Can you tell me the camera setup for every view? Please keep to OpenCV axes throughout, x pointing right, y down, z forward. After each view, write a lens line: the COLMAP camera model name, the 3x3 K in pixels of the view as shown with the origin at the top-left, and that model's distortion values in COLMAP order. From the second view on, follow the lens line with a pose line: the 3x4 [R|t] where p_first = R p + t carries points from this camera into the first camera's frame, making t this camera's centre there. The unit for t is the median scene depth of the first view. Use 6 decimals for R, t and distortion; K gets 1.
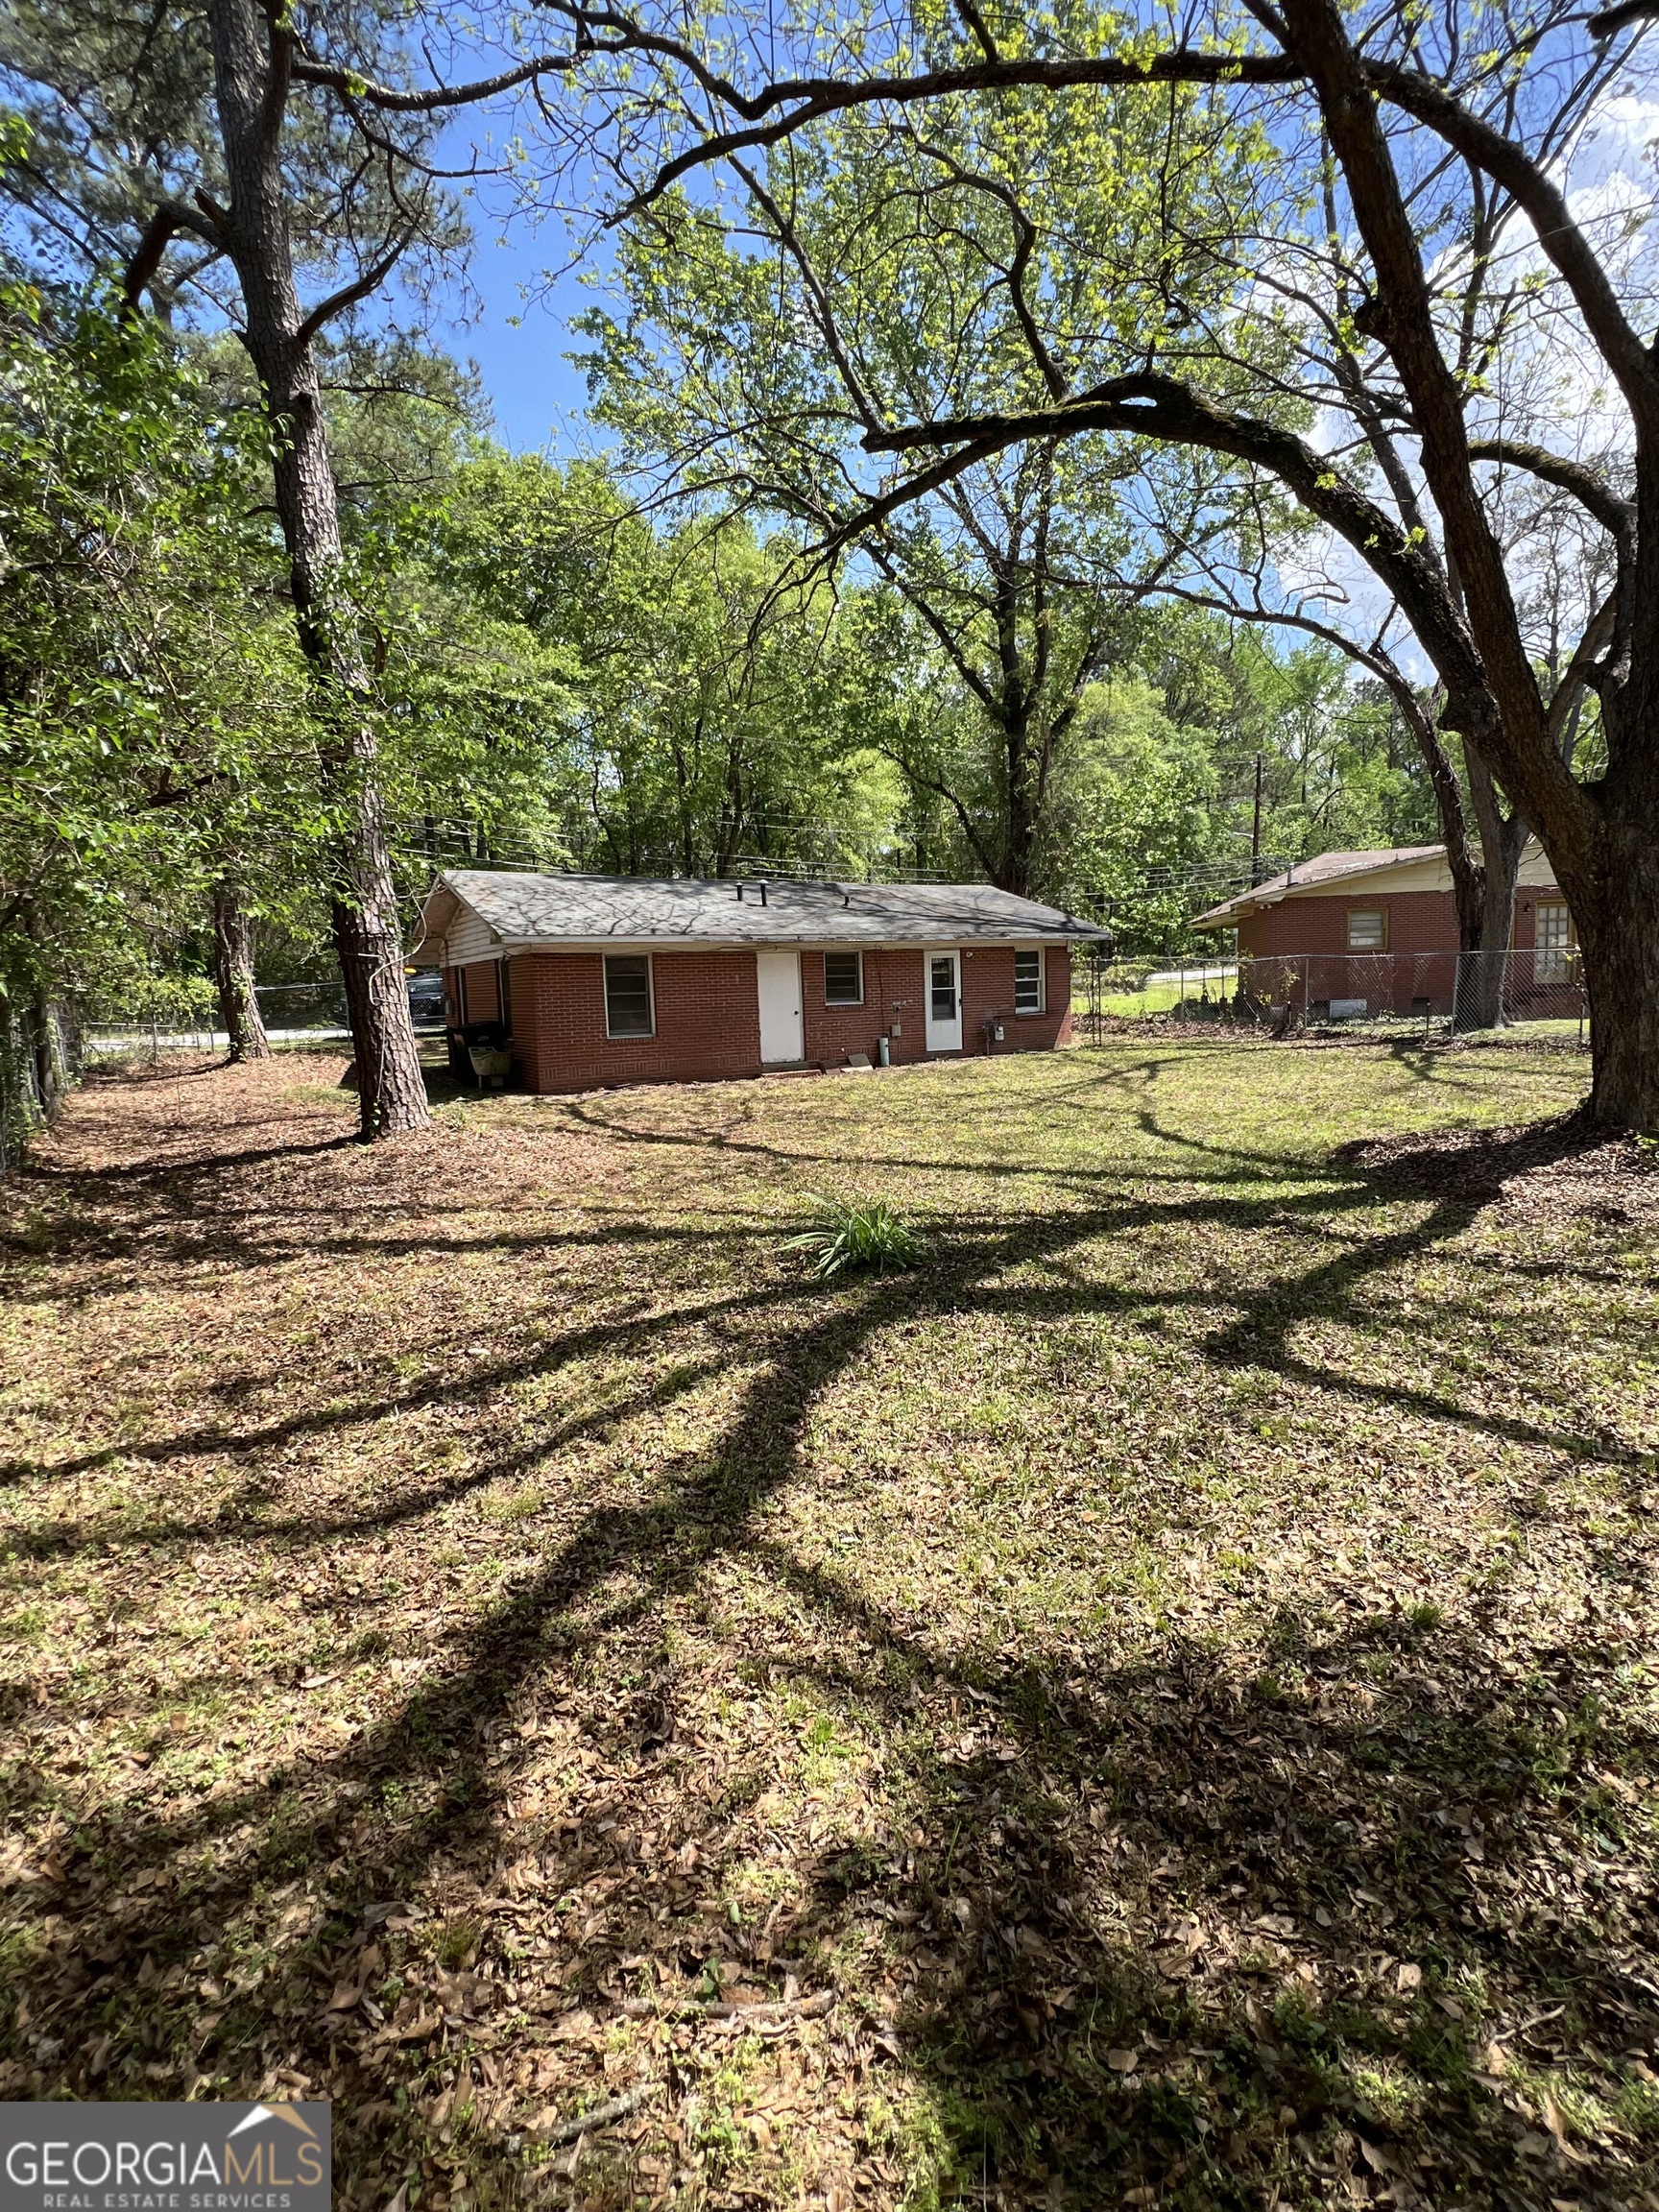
lens RADIAL K [[1018.8, 0, 829.5], [0, 1018.8, 1106.0], [0, 0, 1]] dist [-0.000612, -0.000068]
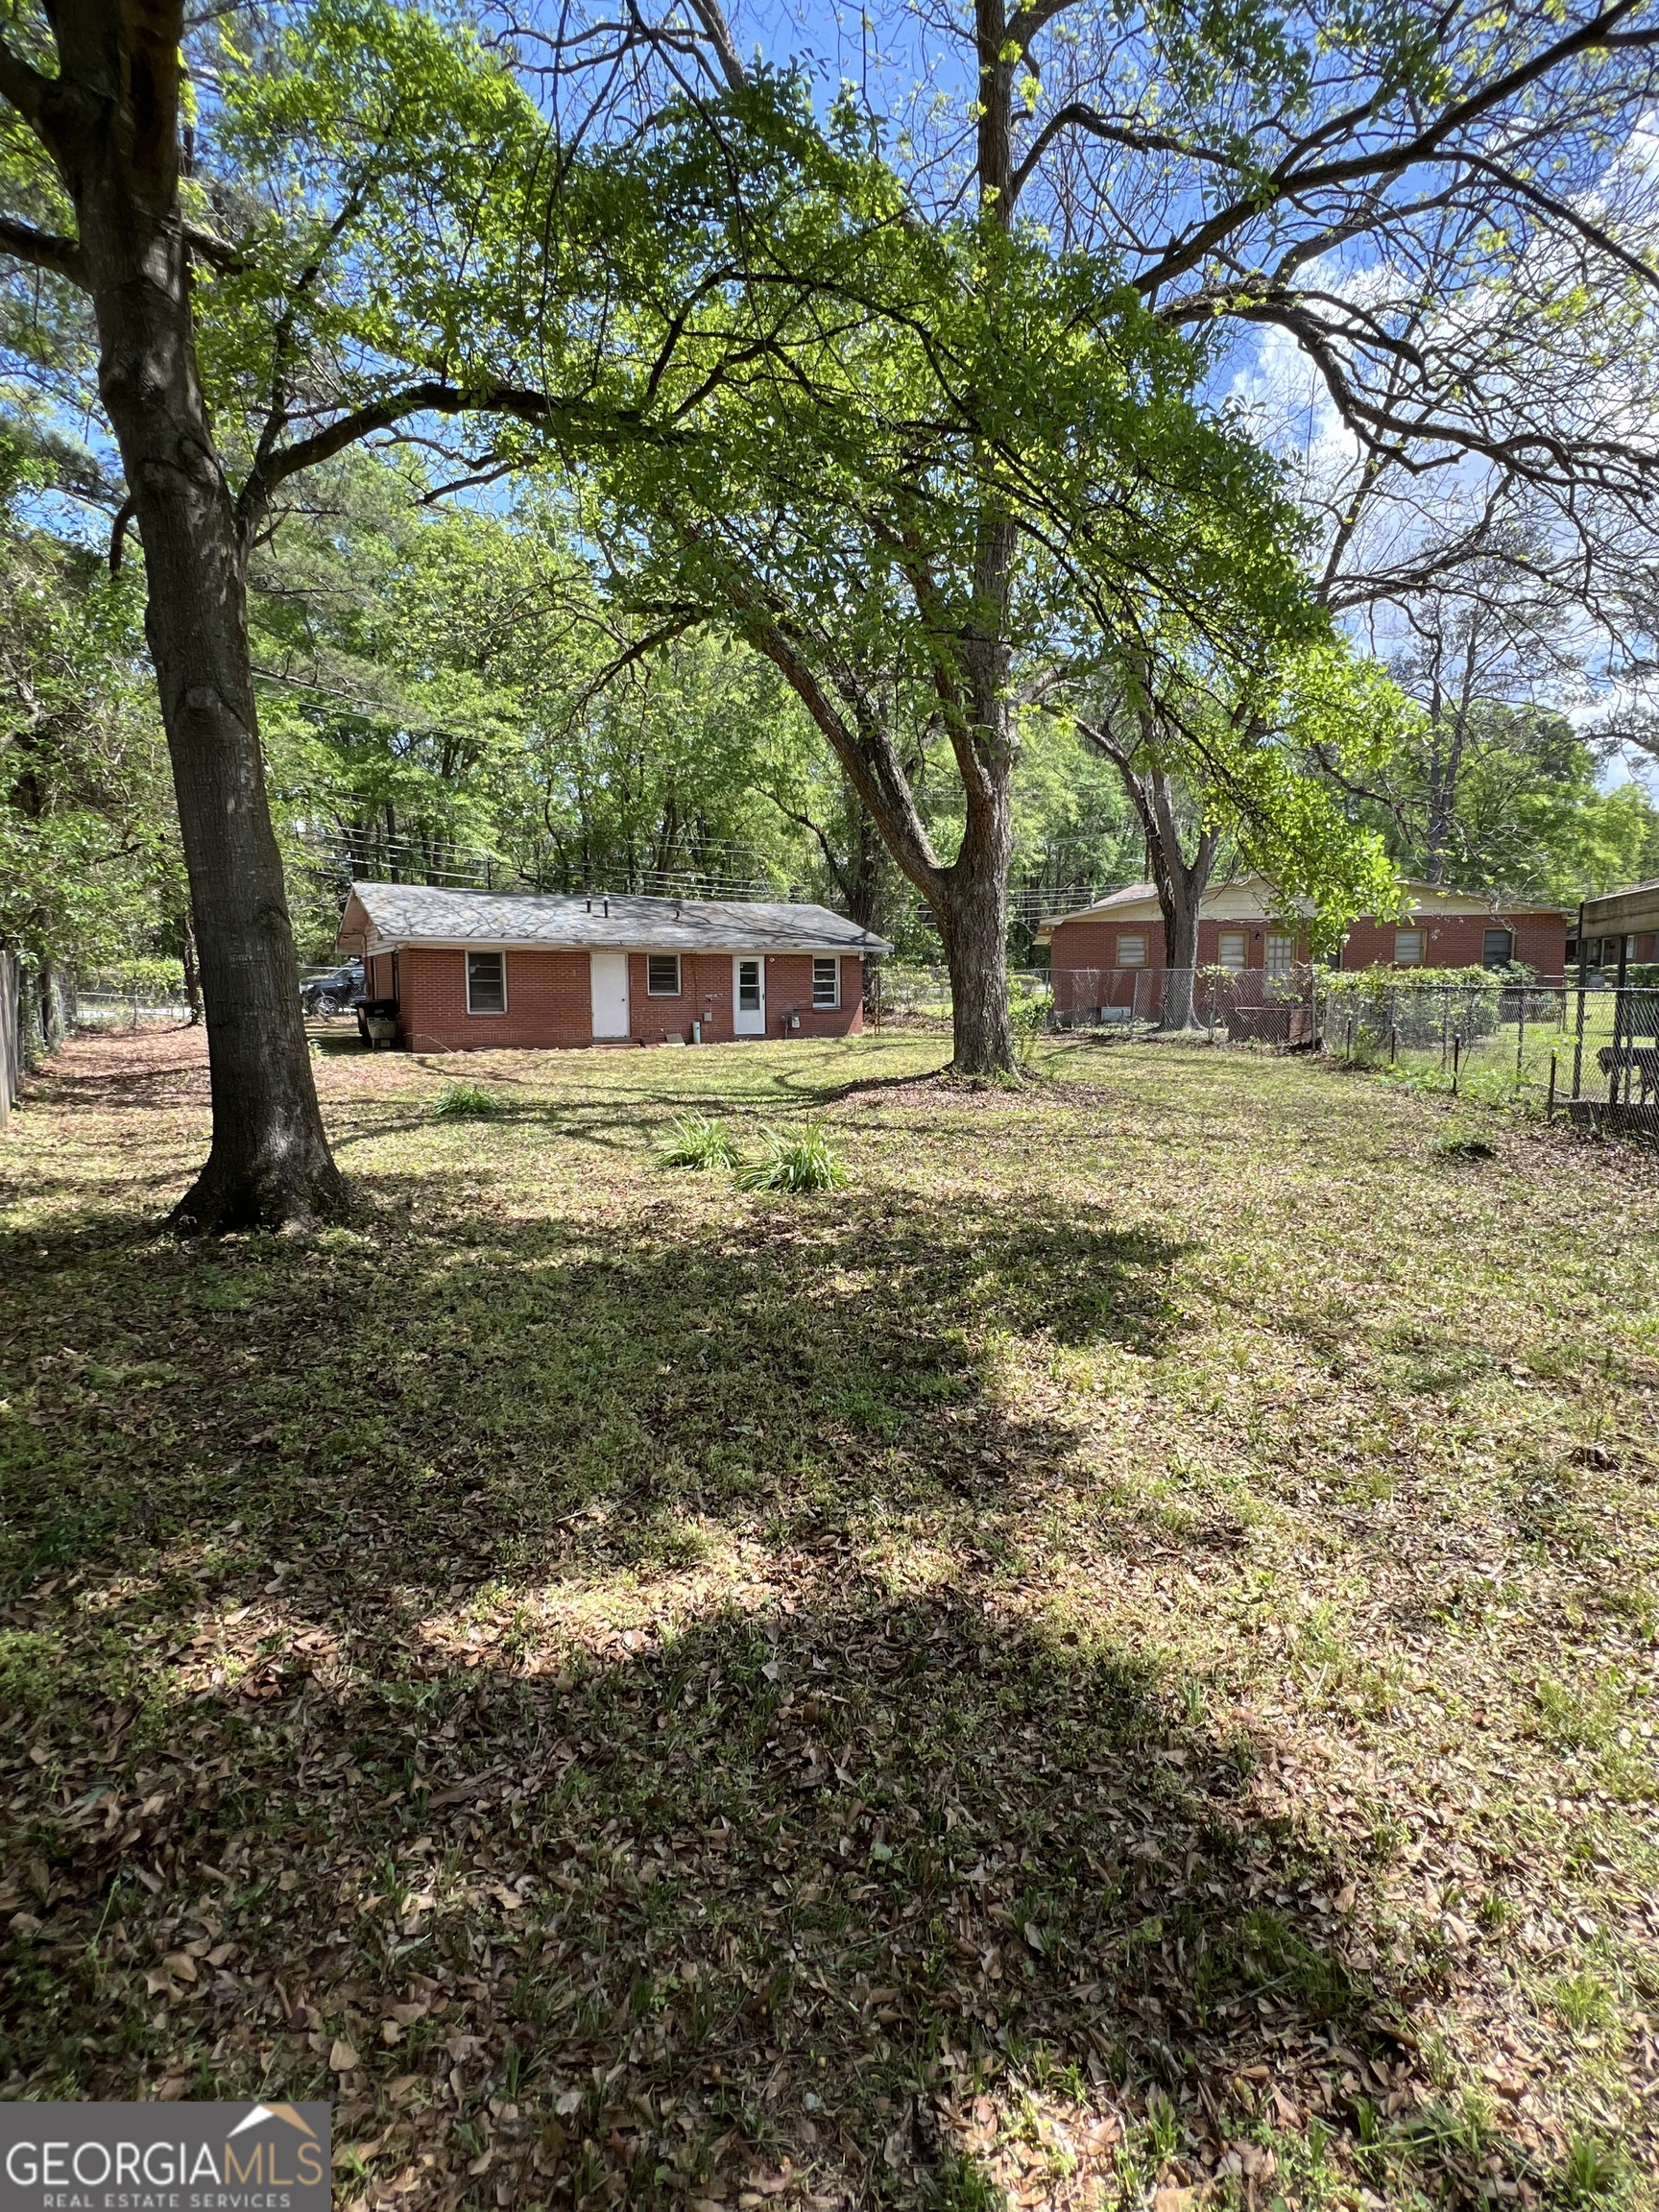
lens RADIAL K [[1018.8, 0, 829.5], [0, 1018.8, 1106.0], [0, 0, 1]] dist [-0.000612, -0.000068]
pose [[0.999514, 0.031175, -0.000298, 0.227305], [-0.031176, 0.999507, -0.003770, 0.039613], [0.000181, 0.003777, 0.999993, -0.295316]]
